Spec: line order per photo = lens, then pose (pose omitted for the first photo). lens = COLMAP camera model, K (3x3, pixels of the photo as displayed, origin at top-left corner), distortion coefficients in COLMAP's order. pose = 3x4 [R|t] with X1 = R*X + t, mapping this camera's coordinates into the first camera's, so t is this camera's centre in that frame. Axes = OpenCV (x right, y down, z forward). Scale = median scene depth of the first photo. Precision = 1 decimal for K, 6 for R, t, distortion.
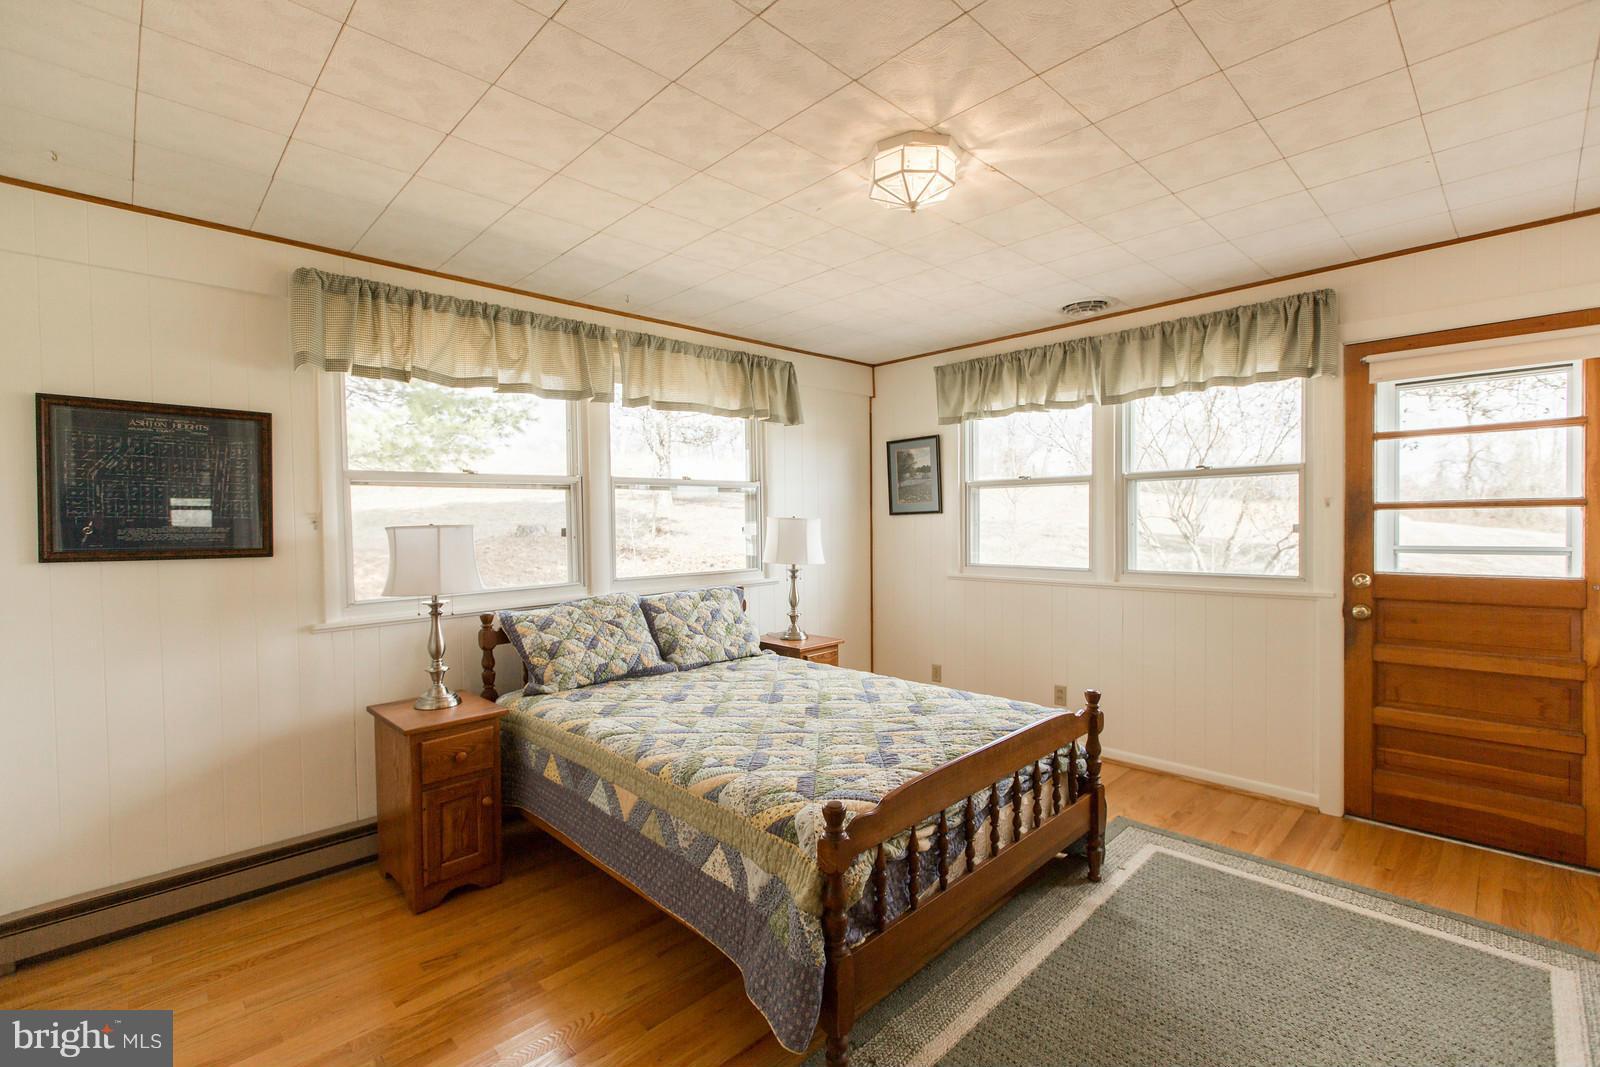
lens RADIAL K [[704.6, 0, 797.0], [0, 704.6, 535.0], [0, 0, 1]] dist [0.001893, 0.000297]
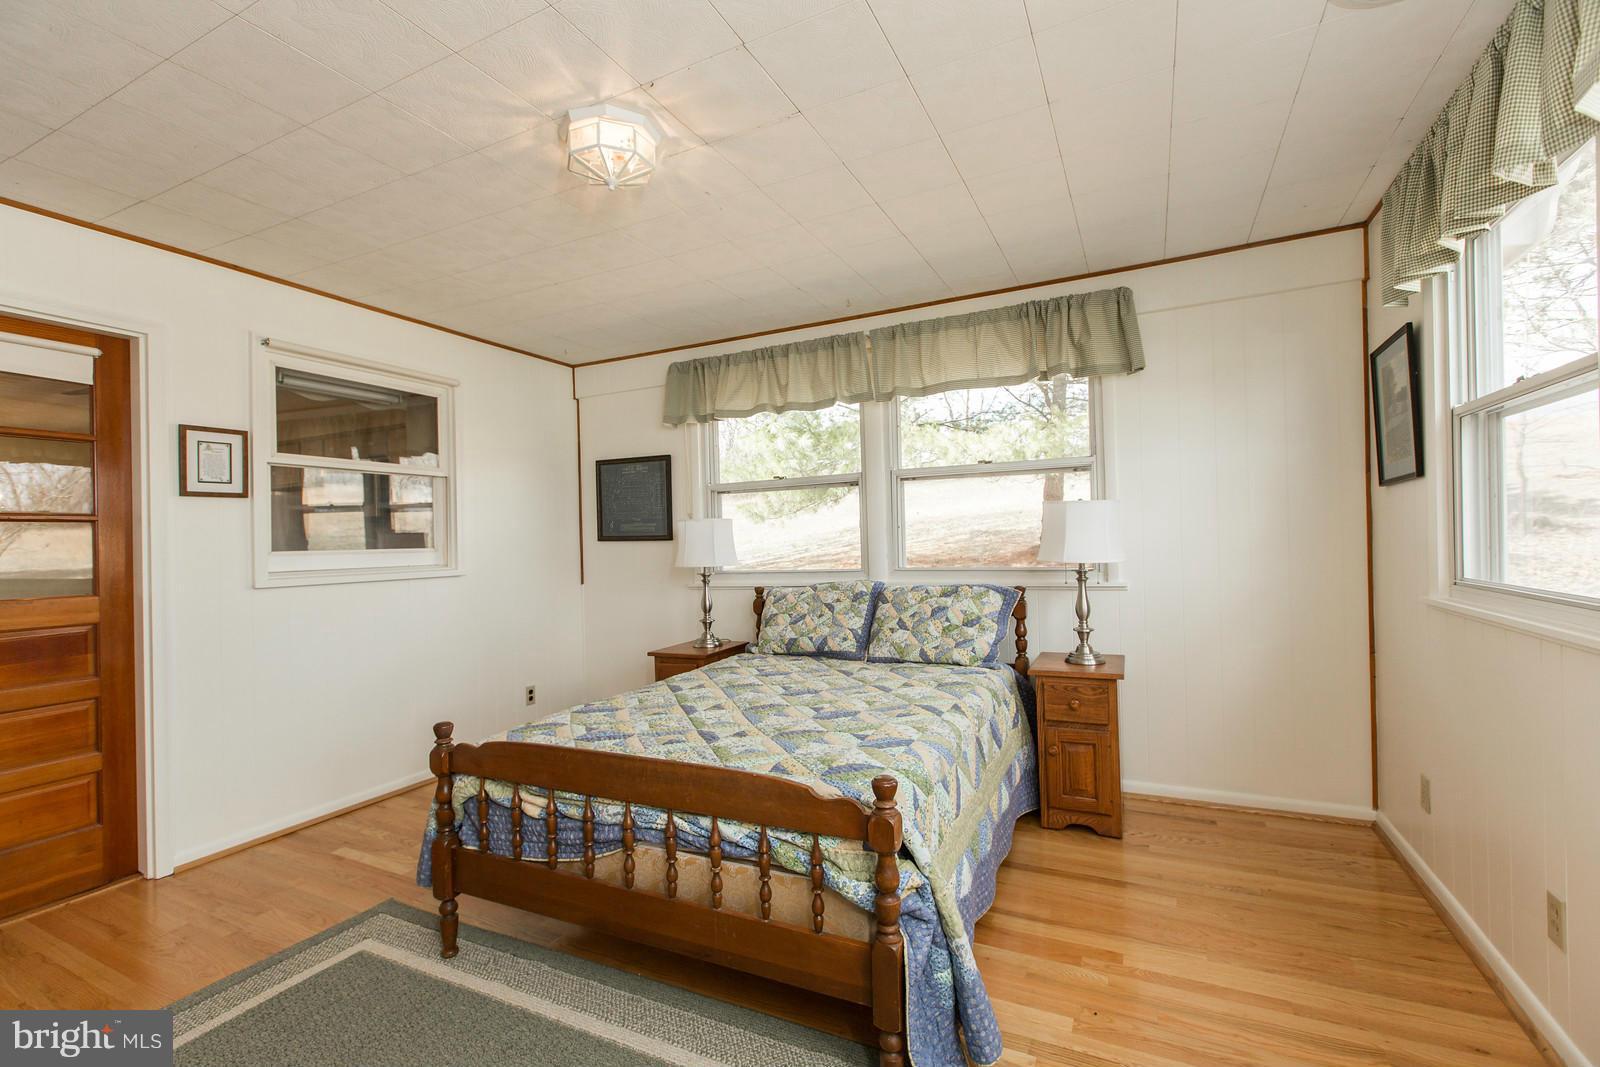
lens RADIAL K [[704.6, 0, 797.0], [0, 704.6, 535.0], [0, 0, 1]] dist [0.001893, 0.000297]
pose [[0.341889, -0.001078, -0.939740, 0.745846], [0.000067, 0.999999, -0.001123, 0.015692], [0.939740, 0.000321, 0.341889, 0.575035]]
